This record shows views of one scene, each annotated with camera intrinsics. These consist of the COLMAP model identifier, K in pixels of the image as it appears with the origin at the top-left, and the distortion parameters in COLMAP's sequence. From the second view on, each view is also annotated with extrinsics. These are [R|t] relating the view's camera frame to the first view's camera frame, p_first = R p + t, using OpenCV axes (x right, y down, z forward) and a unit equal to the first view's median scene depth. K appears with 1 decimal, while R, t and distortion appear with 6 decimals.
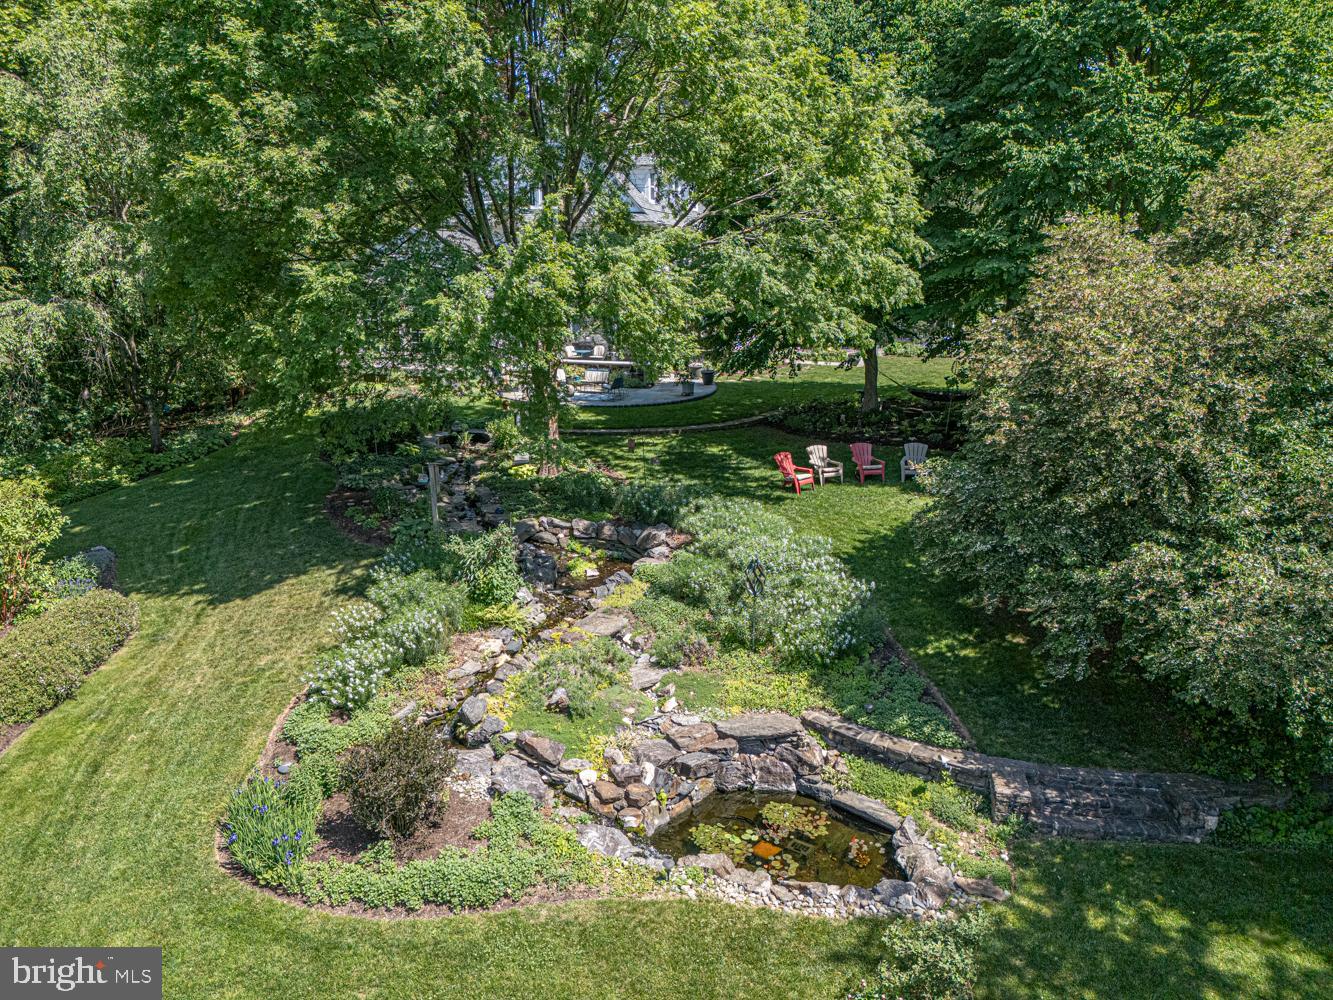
lens RADIAL K [[969.0, 0, 667.0], [0, 969.0, 490.3], [0, 0, 1]] dist [0.066372, -0.067206]
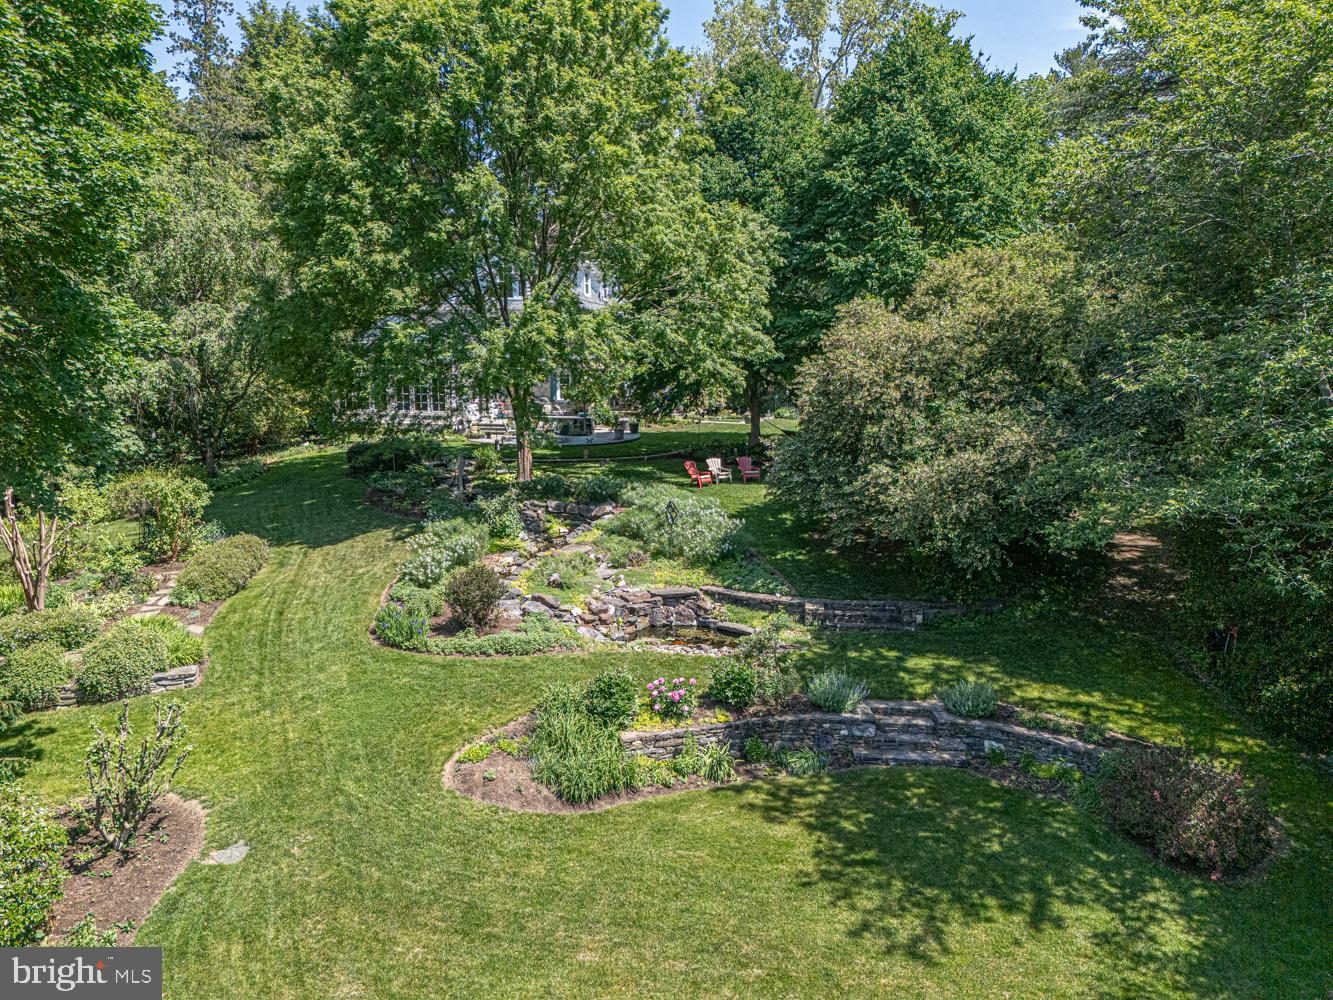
lens RADIAL K [[969.0, 0, 667.0], [0, 969.0, 490.3], [0, 0, 1]] dist [0.066372, -0.067206]
pose [[0.996404, -0.010000, 0.084141, -0.056244], [0.018055, 0.995264, -0.095521, 0.218955], [-0.082787, 0.096697, 0.991865, -0.654241]]
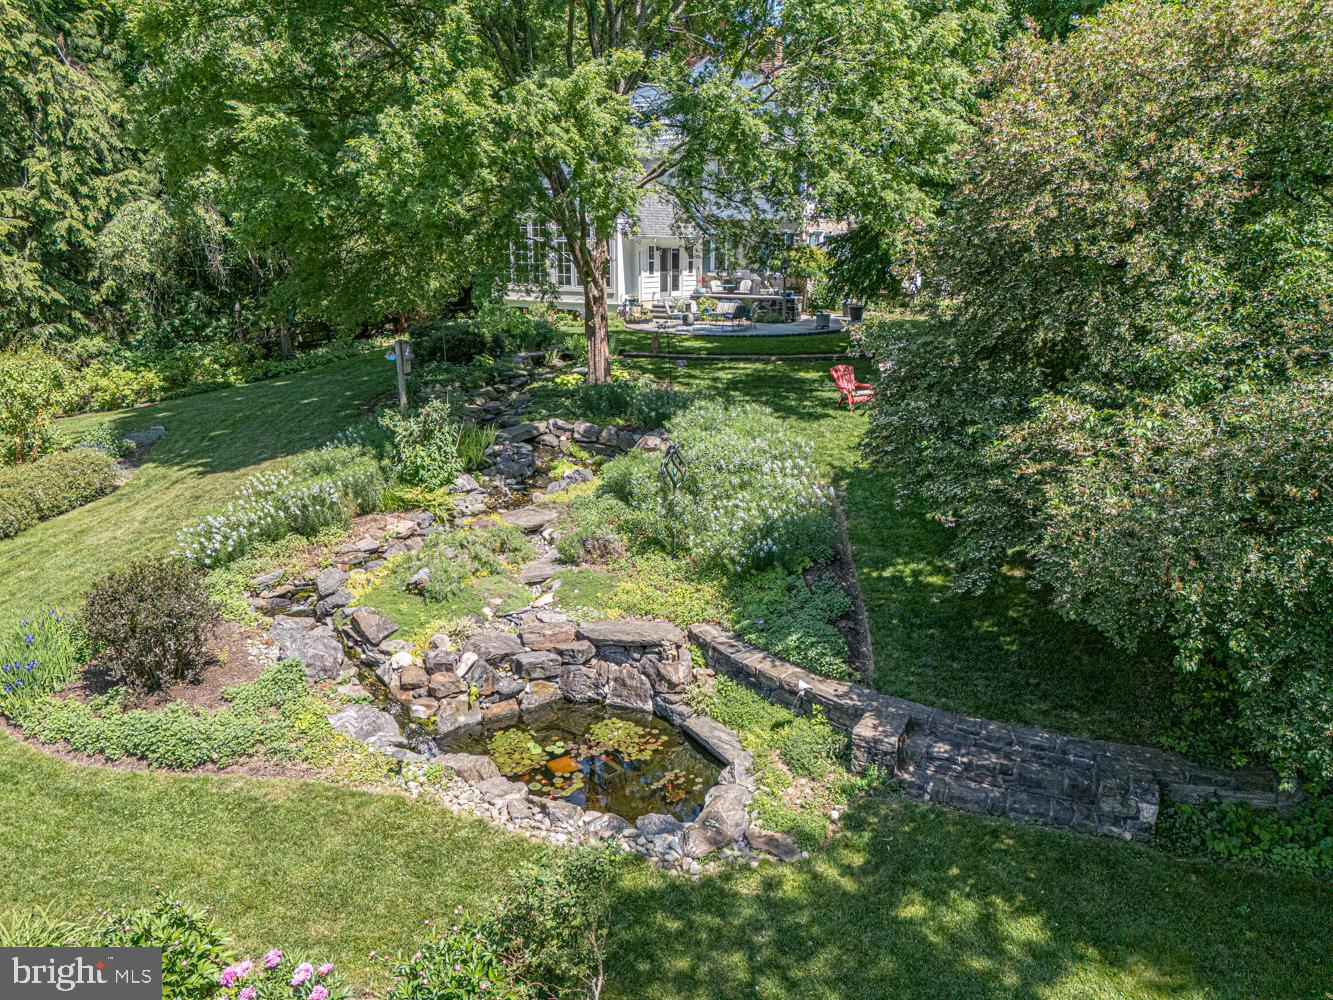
lens RADIAL K [[969.0, 0, 667.0], [0, 969.0, 490.3], [0, 0, 1]] dist [0.066372, -0.067206]
pose [[0.959354, 0.065633, -0.274466, 0.332678], [-0.062073, 0.997837, 0.021644, 0.097160], [0.275293, -0.003727, 0.961353, 0.202315]]
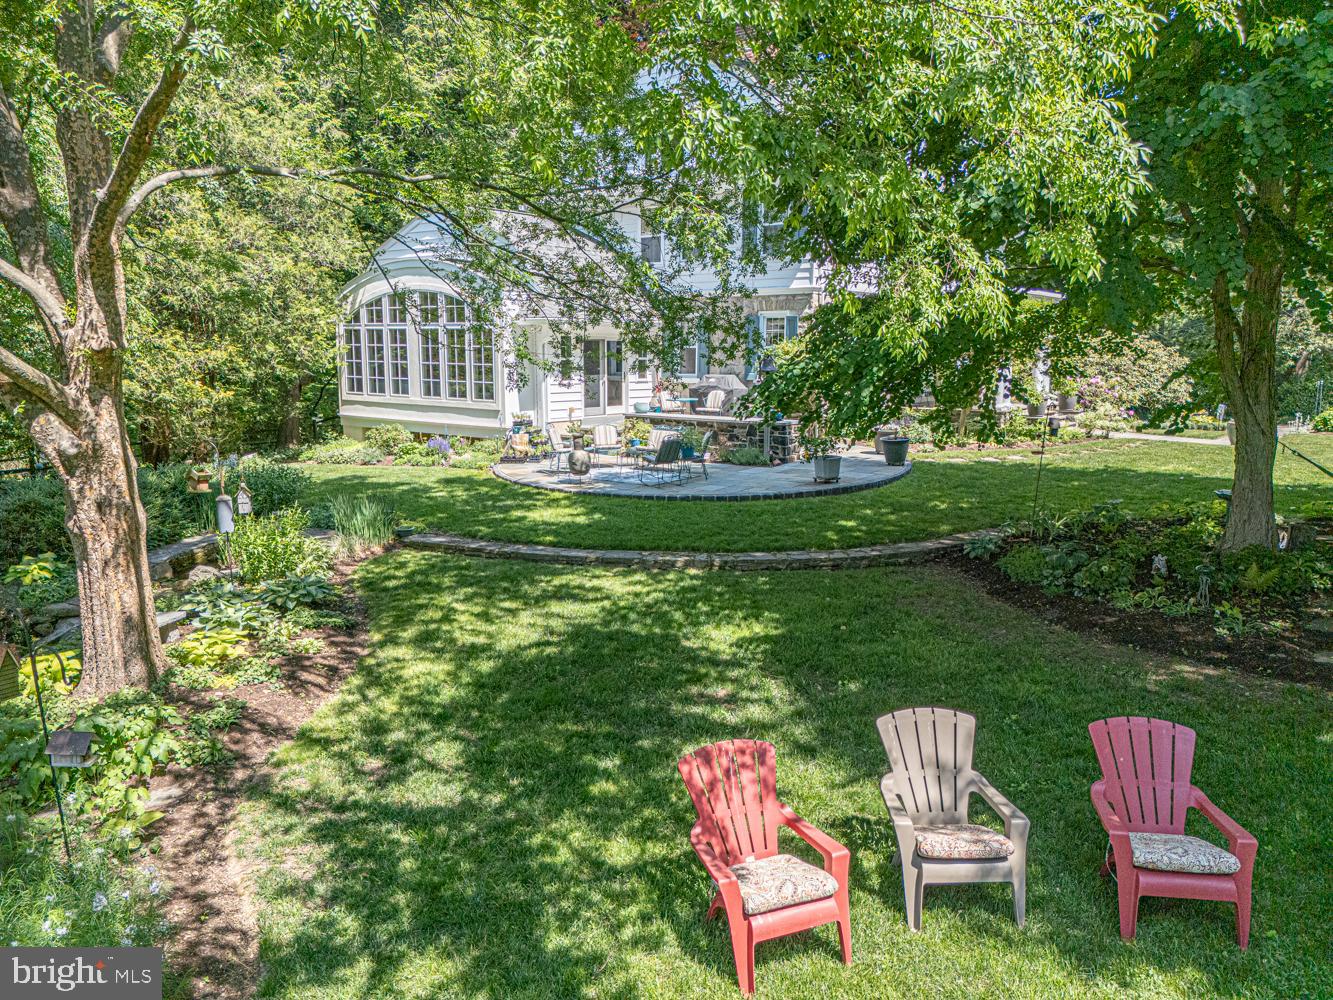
lens RADIAL K [[969.0, 0, 667.0], [0, 969.0, 490.3], [0, 0, 1]] dist [0.066372, -0.067206]
pose [[0.931959, 0.051048, -0.358953, 0.287676], [-0.082173, 0.994015, -0.071986, -0.124204], [0.353130, 0.096584, 0.930576, 1.214220]]
